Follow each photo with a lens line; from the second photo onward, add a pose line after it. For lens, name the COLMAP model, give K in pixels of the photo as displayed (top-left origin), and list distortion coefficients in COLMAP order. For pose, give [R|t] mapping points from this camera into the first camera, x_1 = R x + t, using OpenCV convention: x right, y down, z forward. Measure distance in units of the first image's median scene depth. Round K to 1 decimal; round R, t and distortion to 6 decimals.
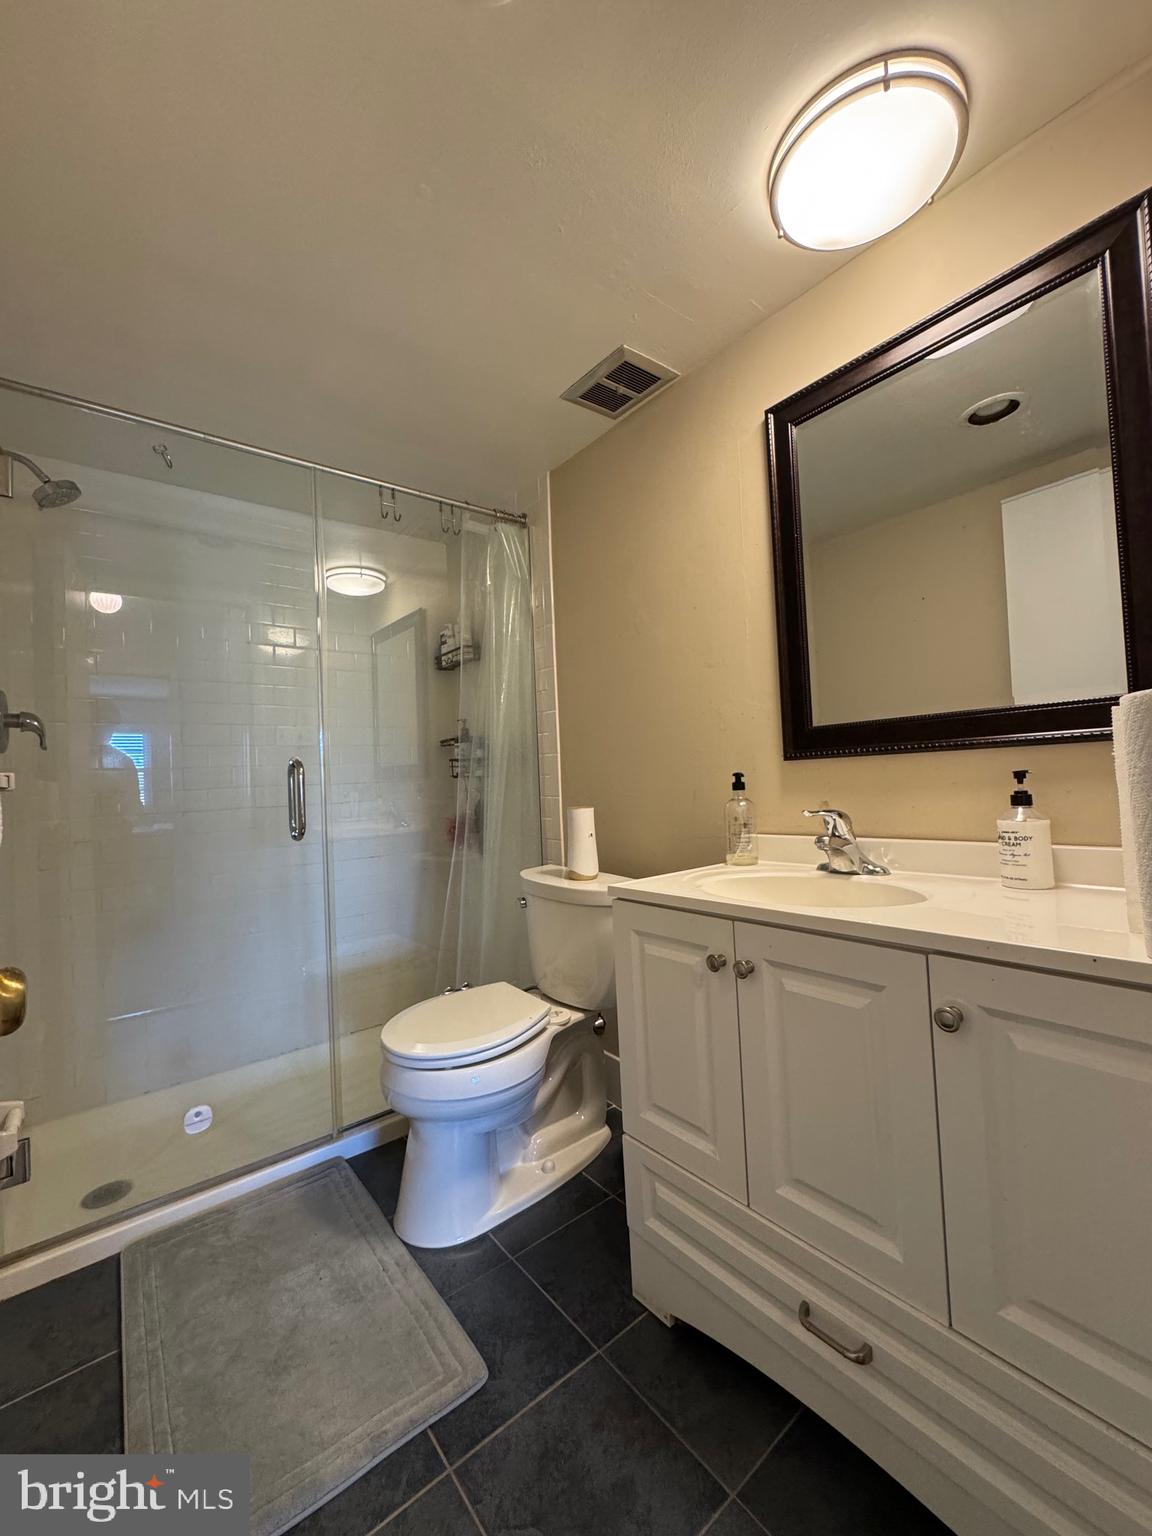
lens RADIAL K [[608.6, 0, 576.0], [0, 608.6, 760.7], [0, 0, 1]] dist [-0.007923, 0.001594]
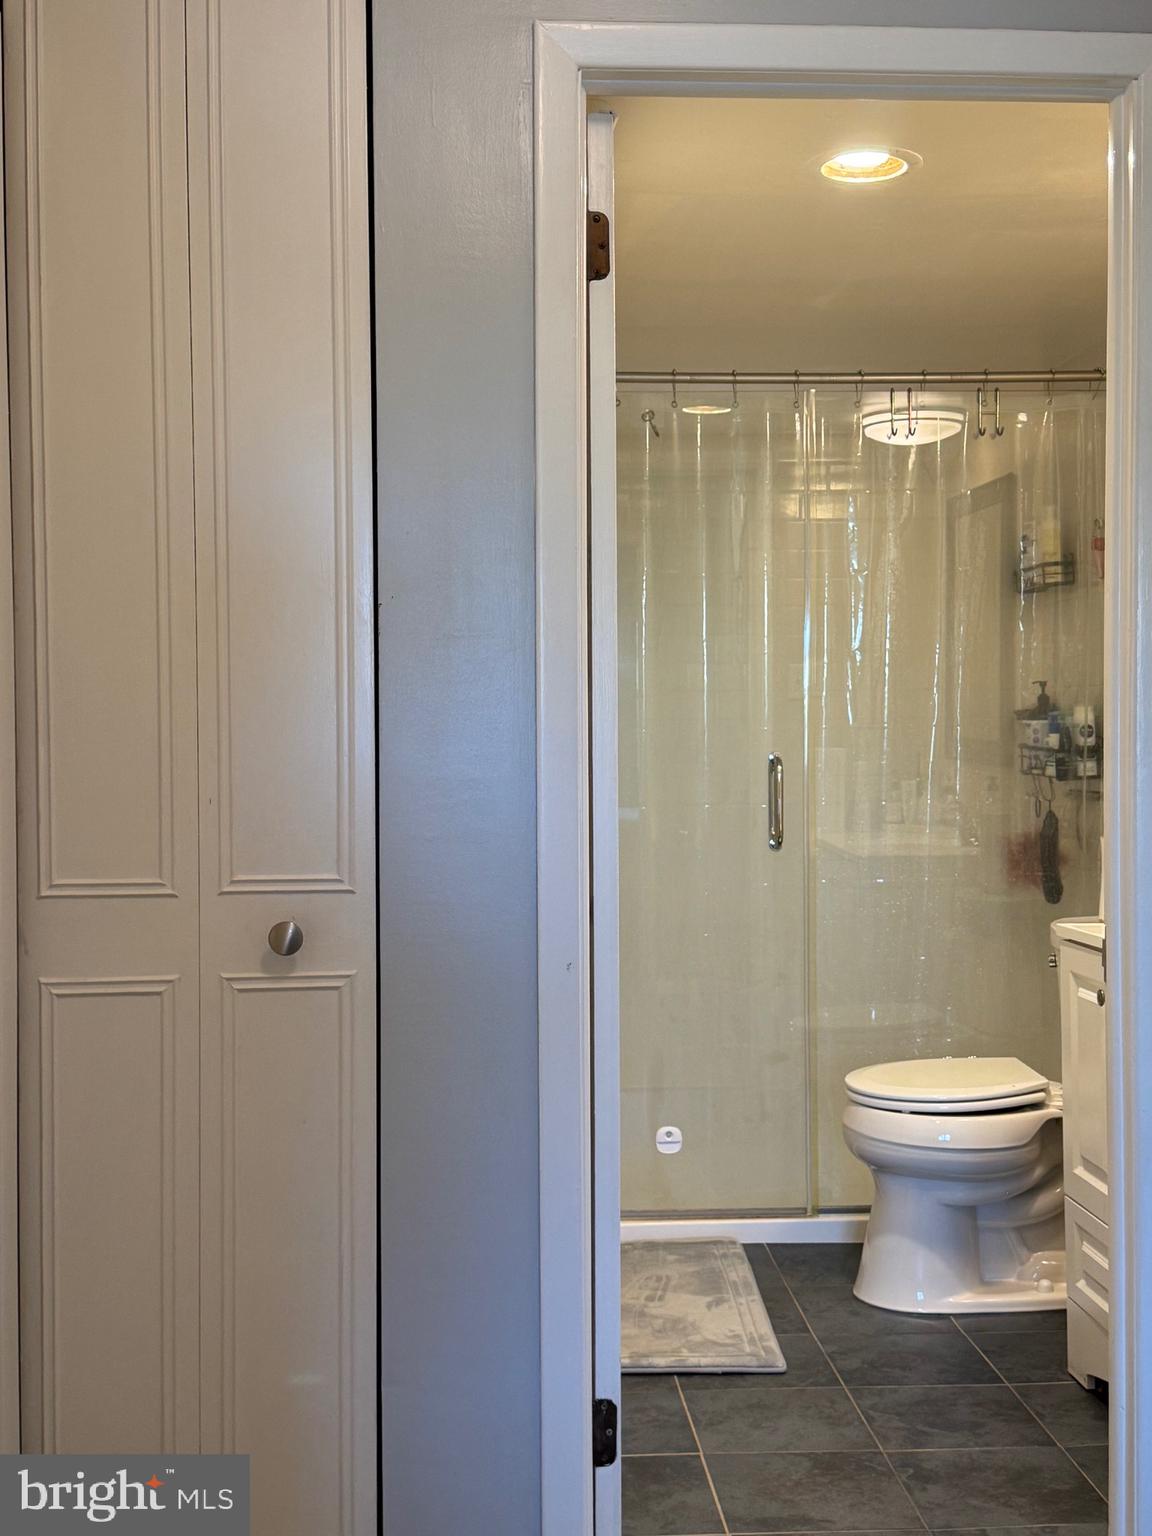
lens RADIAL K [[1875.2, 0, 575.2], [0, 1875.2, 766.8], [0, 0, 1]] dist [0.022974, 0.000000]
pose [[0.819285, 0.055072, -0.570735, 0.800342], [-0.017311, 0.997299, 0.071382, -0.166914], [0.573125, -0.048602, 0.818025, -1.297088]]
